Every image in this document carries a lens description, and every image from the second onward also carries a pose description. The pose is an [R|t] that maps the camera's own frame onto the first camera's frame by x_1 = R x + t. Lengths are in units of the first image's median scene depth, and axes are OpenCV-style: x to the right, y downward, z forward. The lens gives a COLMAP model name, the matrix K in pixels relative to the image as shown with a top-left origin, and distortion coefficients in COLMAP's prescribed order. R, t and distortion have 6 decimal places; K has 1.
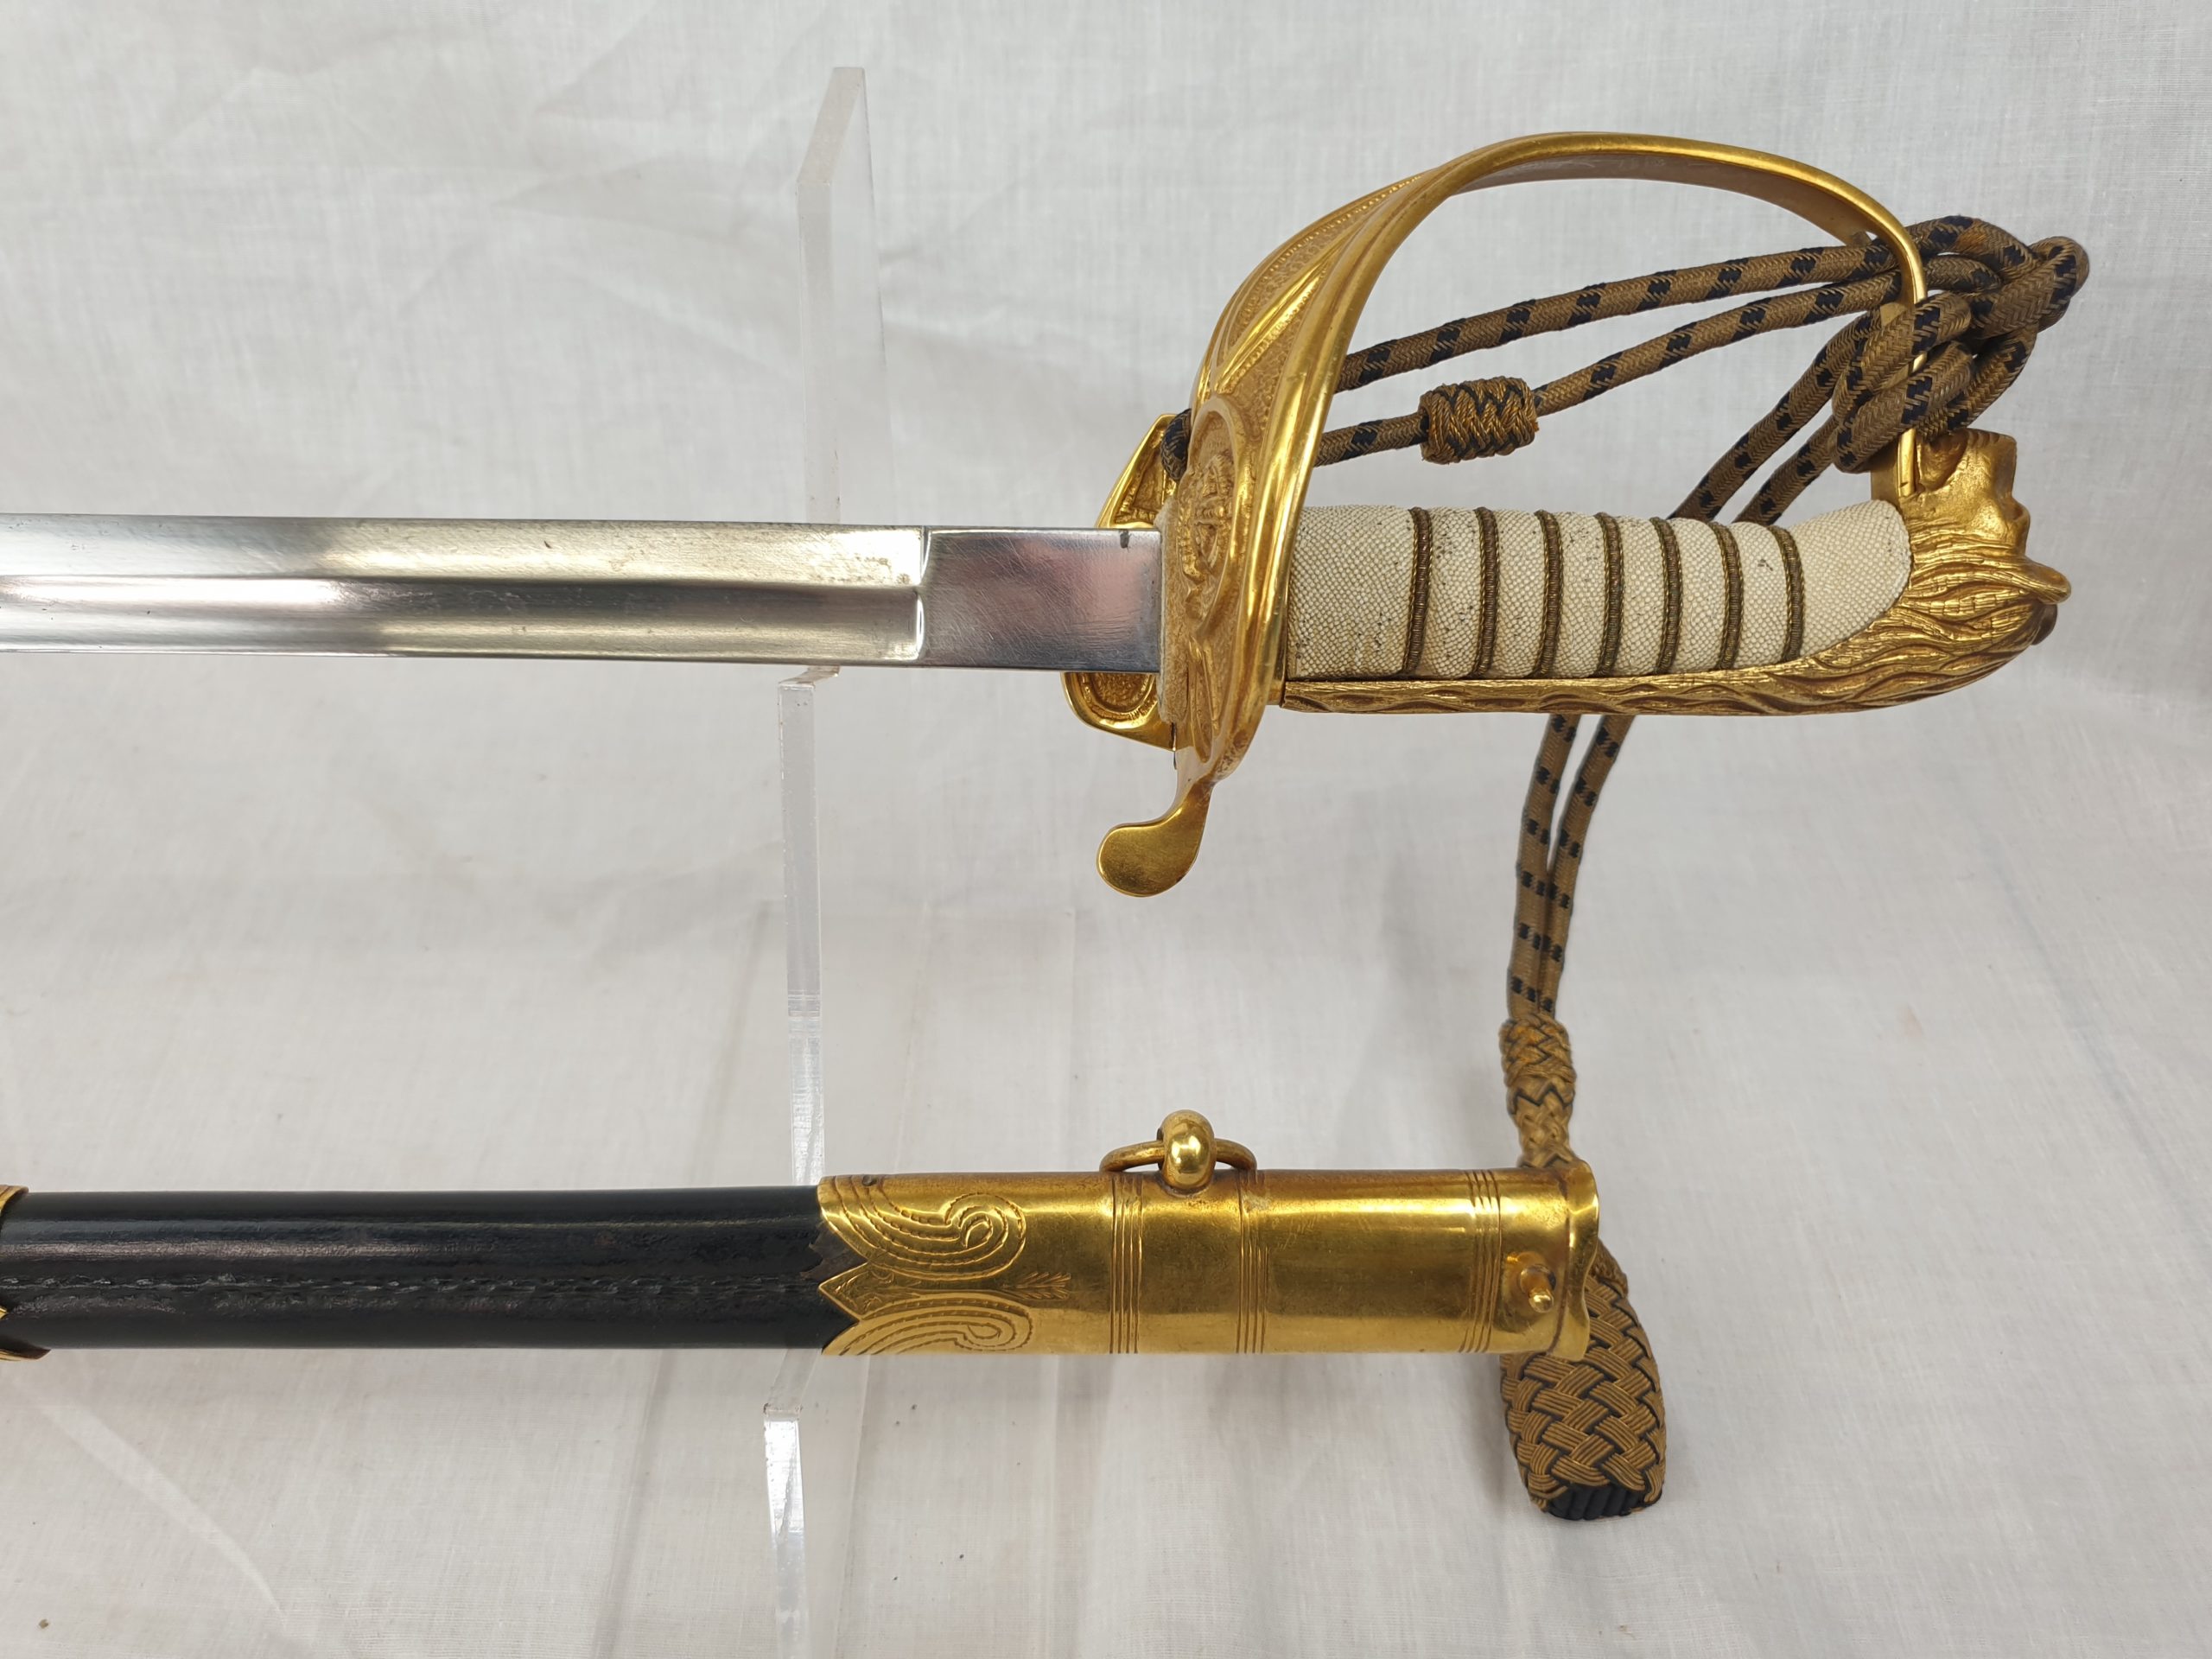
lens RADIAL K [[1756.5, 0, 1119.9], [0, 1756.5, 820.9], [0, 0, 1]] dist [-0.011902, 0.021648]
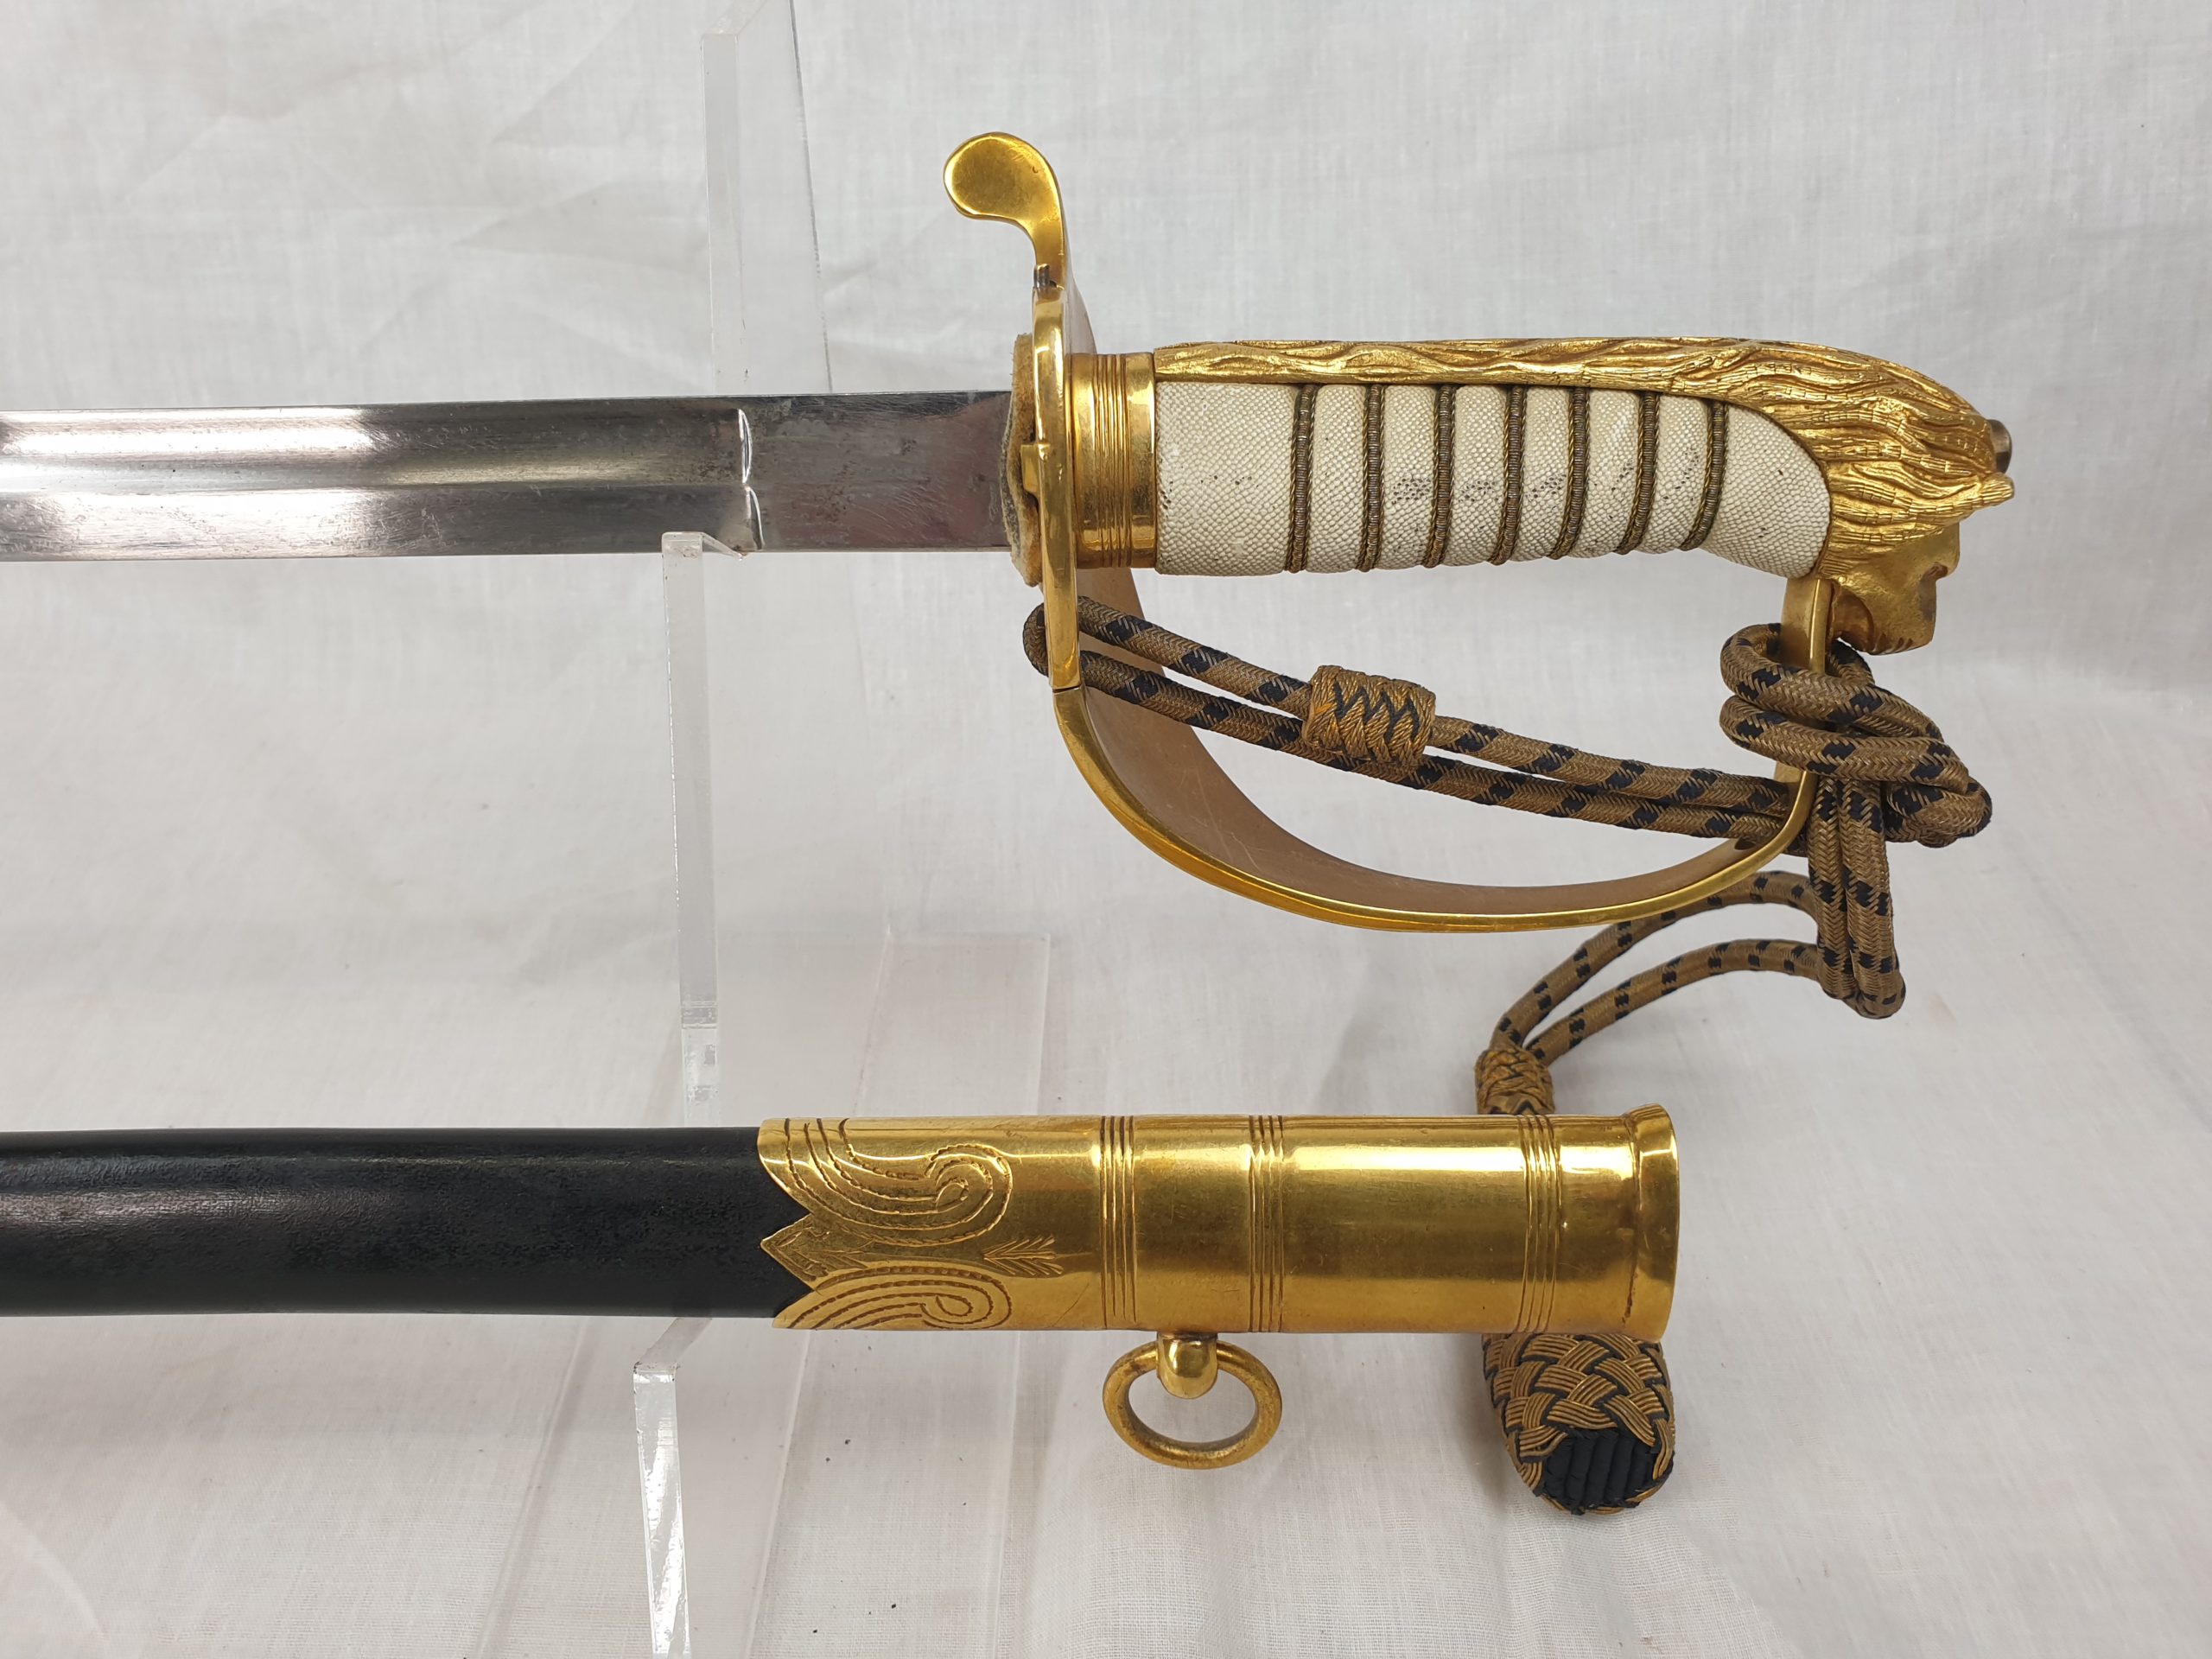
lens RADIAL K [[1756.5, 0, 1126.4], [0, 1756.5, 805.2], [0, 0, 1]] dist [-0.011902, 0.021648]
pose [[0.999639, -0.021717, -0.015832, 0.041857], [0.019261, 0.989754, -0.141481, 0.133672], [0.018742, 0.141124, 0.989814, 0.066640]]
